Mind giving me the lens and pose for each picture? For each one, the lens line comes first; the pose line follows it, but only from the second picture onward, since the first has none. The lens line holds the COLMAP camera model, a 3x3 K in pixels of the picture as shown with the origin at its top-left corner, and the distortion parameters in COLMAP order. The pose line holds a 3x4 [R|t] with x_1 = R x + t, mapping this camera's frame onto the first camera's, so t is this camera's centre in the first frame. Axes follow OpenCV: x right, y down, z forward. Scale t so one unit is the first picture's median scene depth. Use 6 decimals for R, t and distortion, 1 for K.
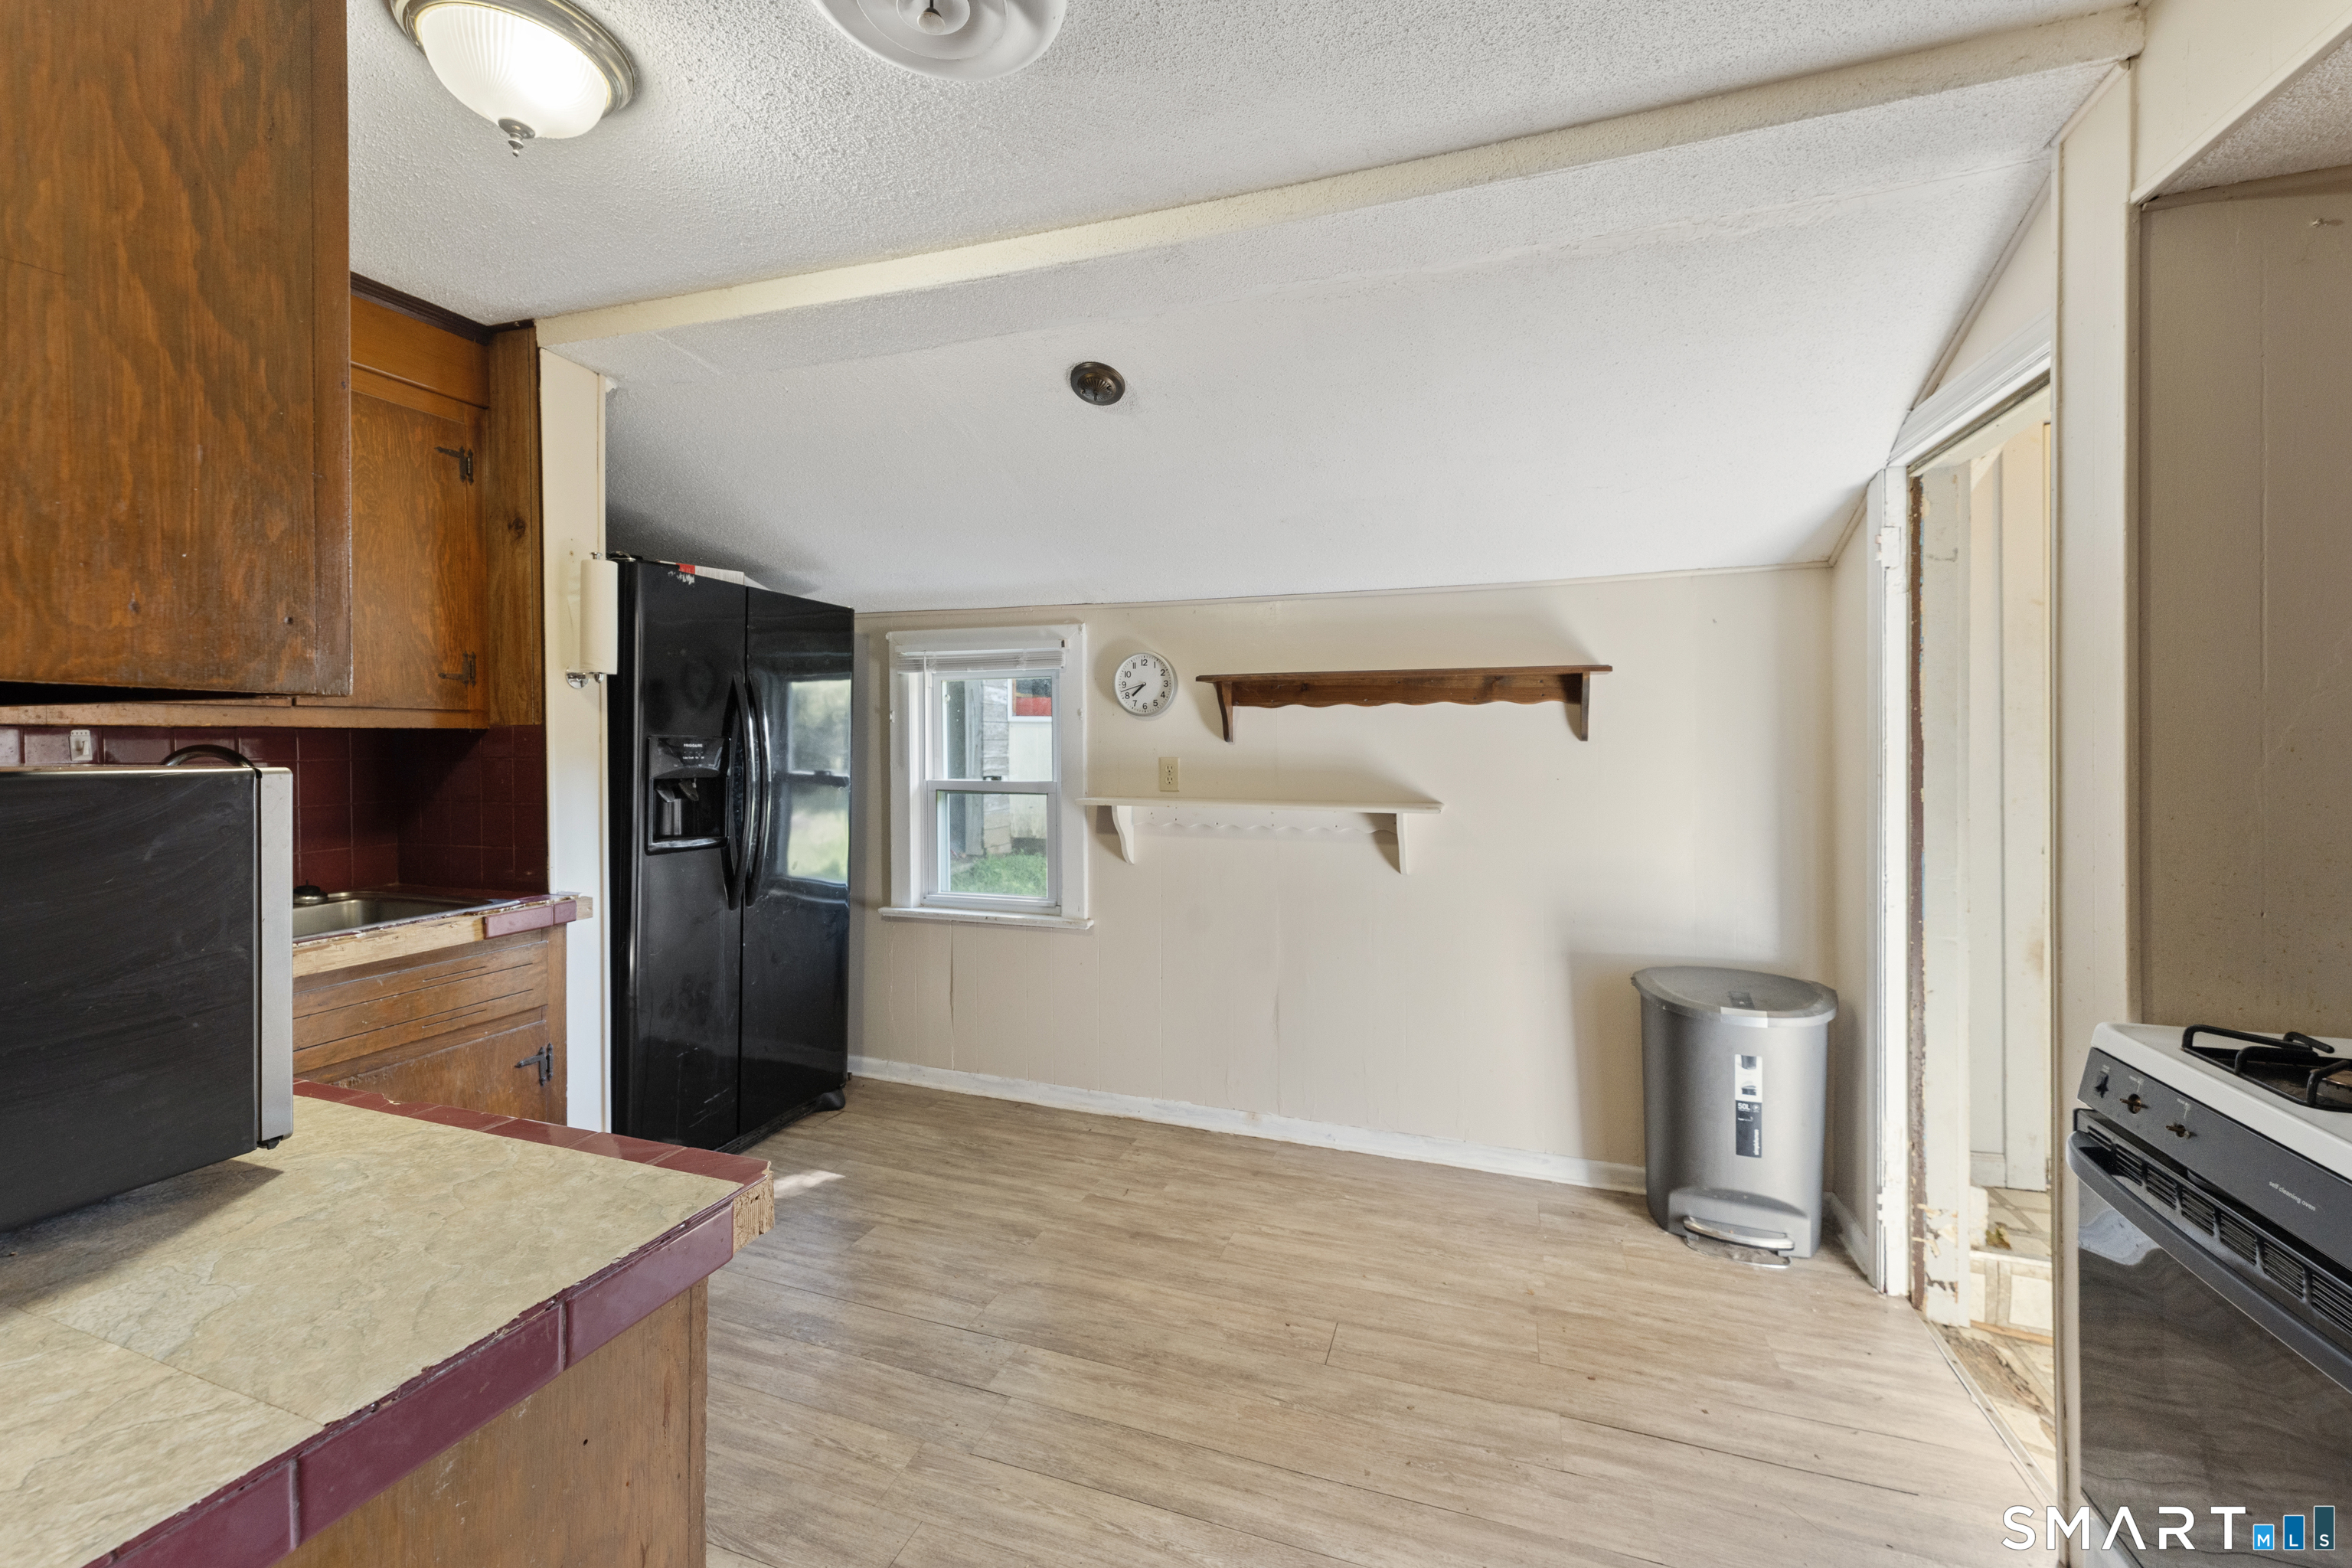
lens RADIAL K [[950.6, 0, 1172.7], [0, 950.6, 744.5], [0, 0, 1]] dist [0.000040, -0.000014]
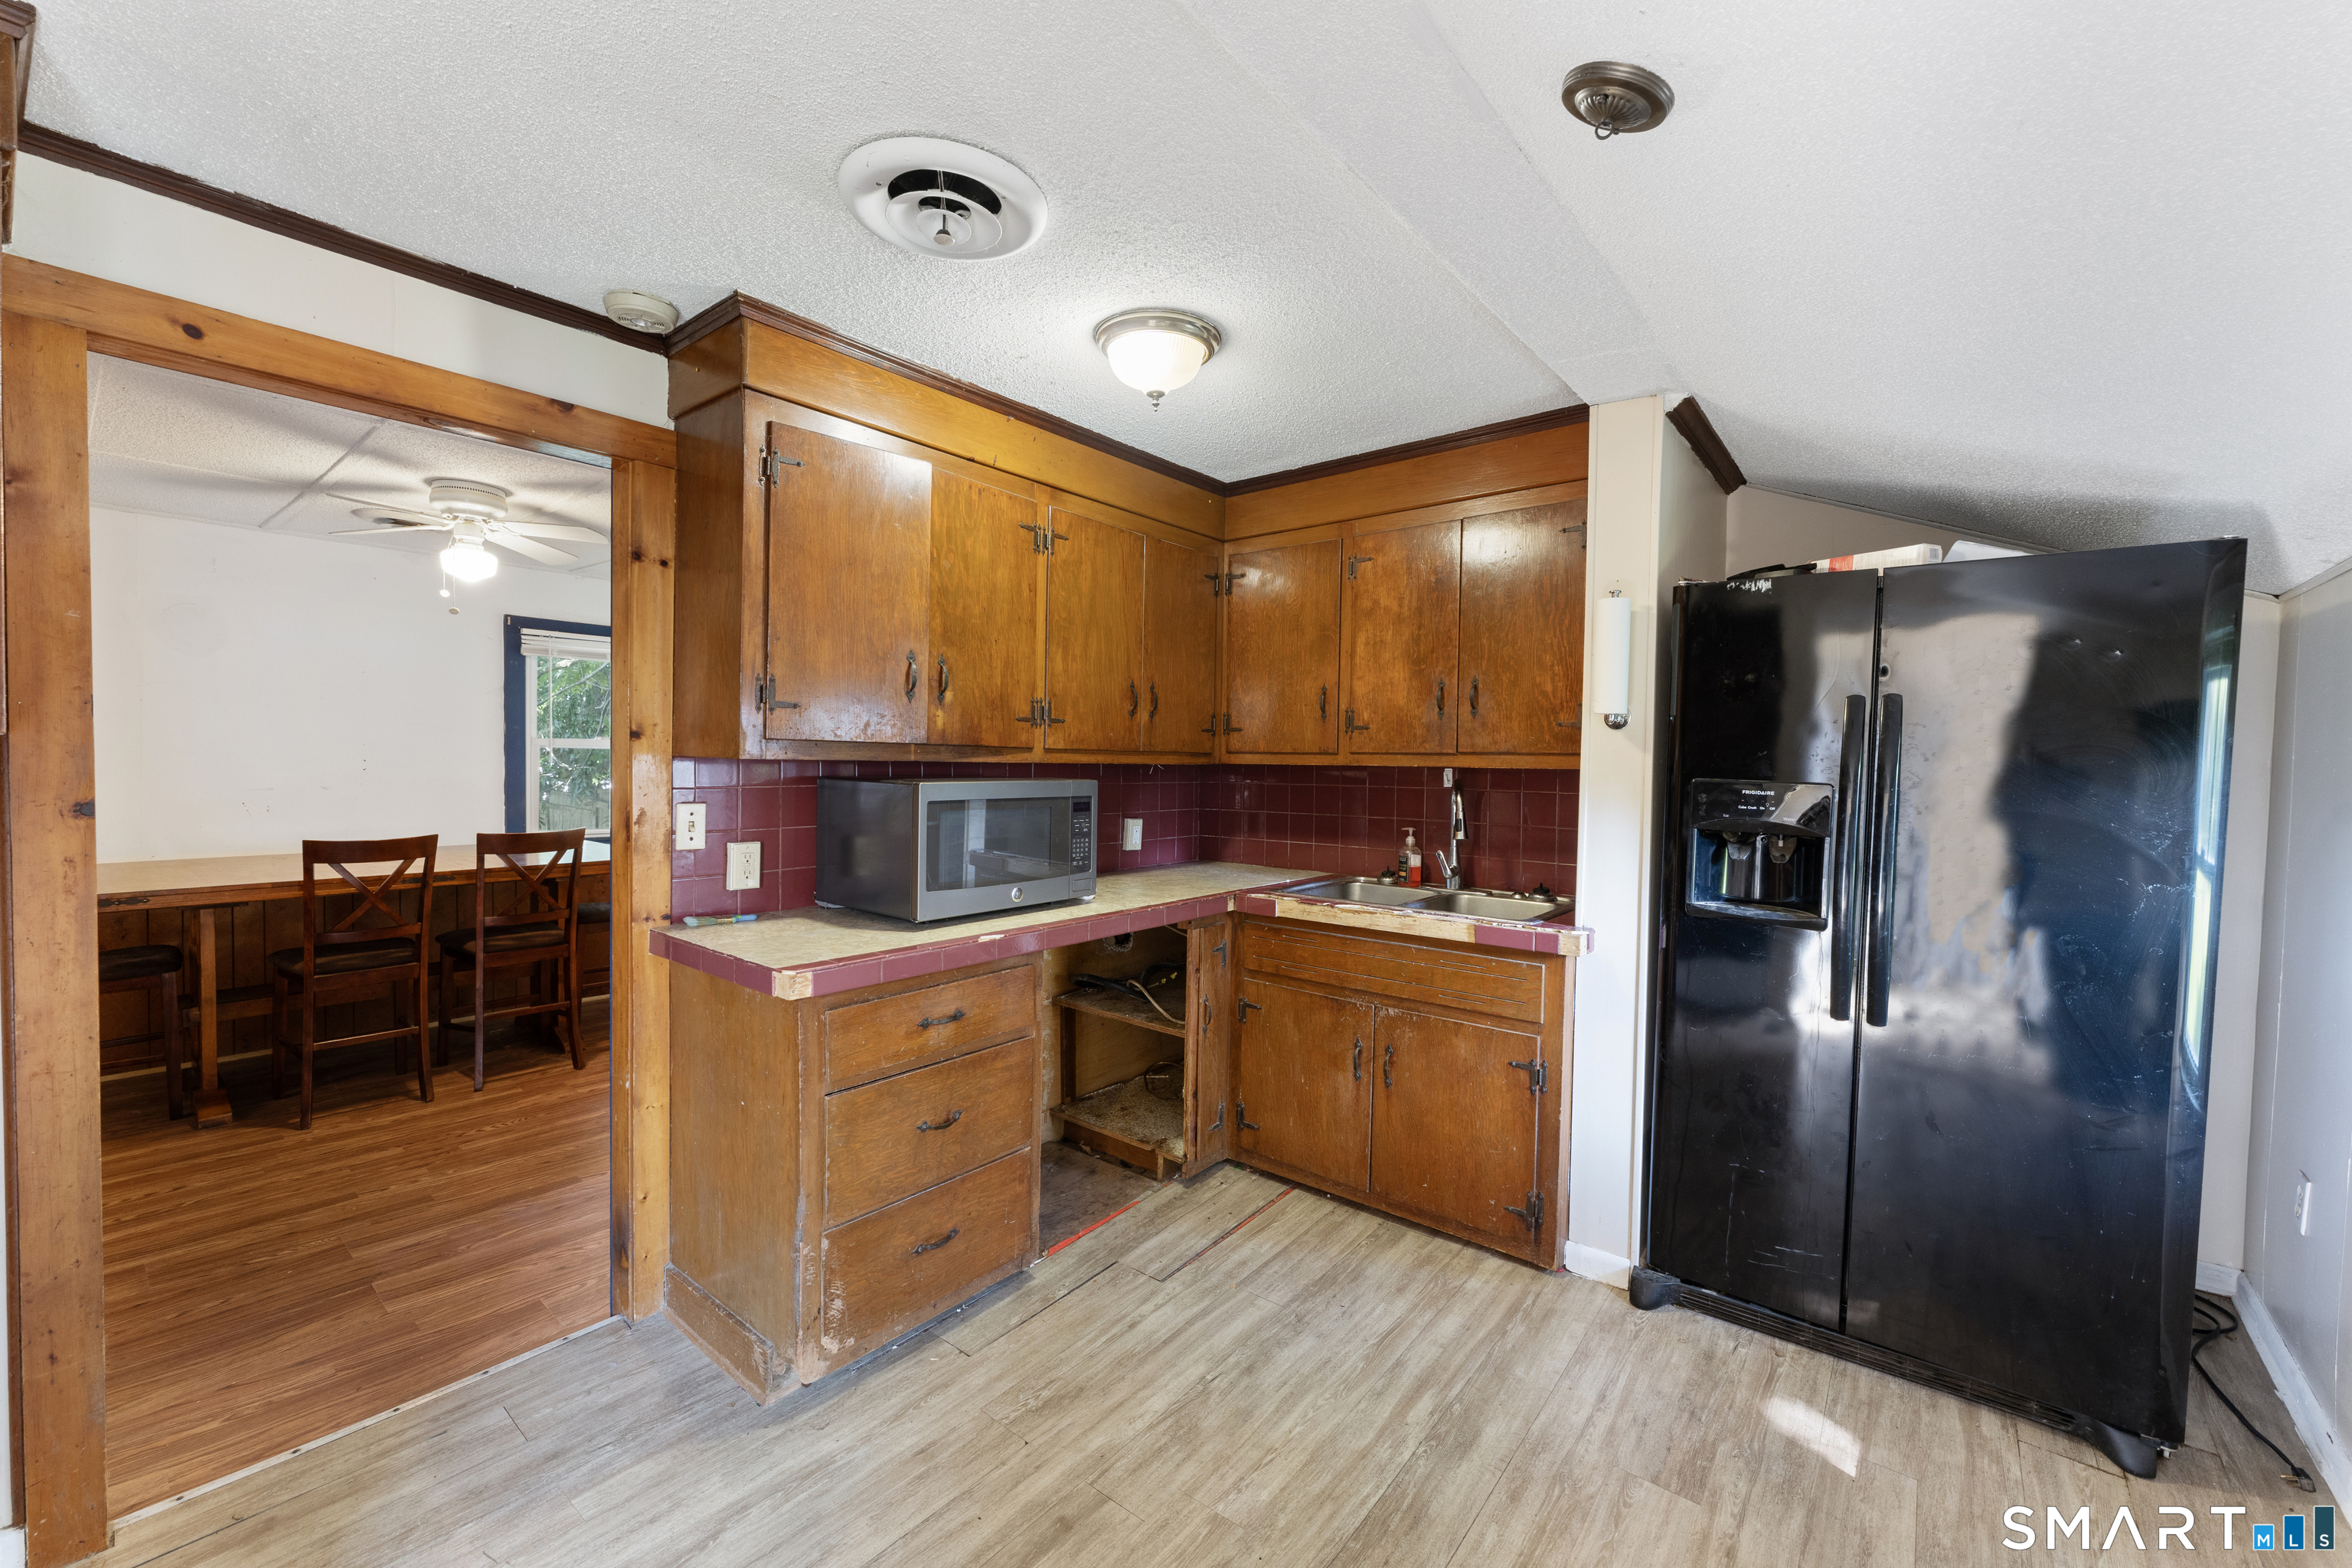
lens RADIAL K [[931.2, 0, 1176.0], [0, 931.2, 784.0], [0, 0, 1]] dist [0.000179, -0.000071]
pose [[-0.339151, 0.024256, -0.940419, 0.460652], [-0.017855, 0.999321, 0.032214, -0.026774], [0.940563, 0.027717, -0.338487, 0.918002]]
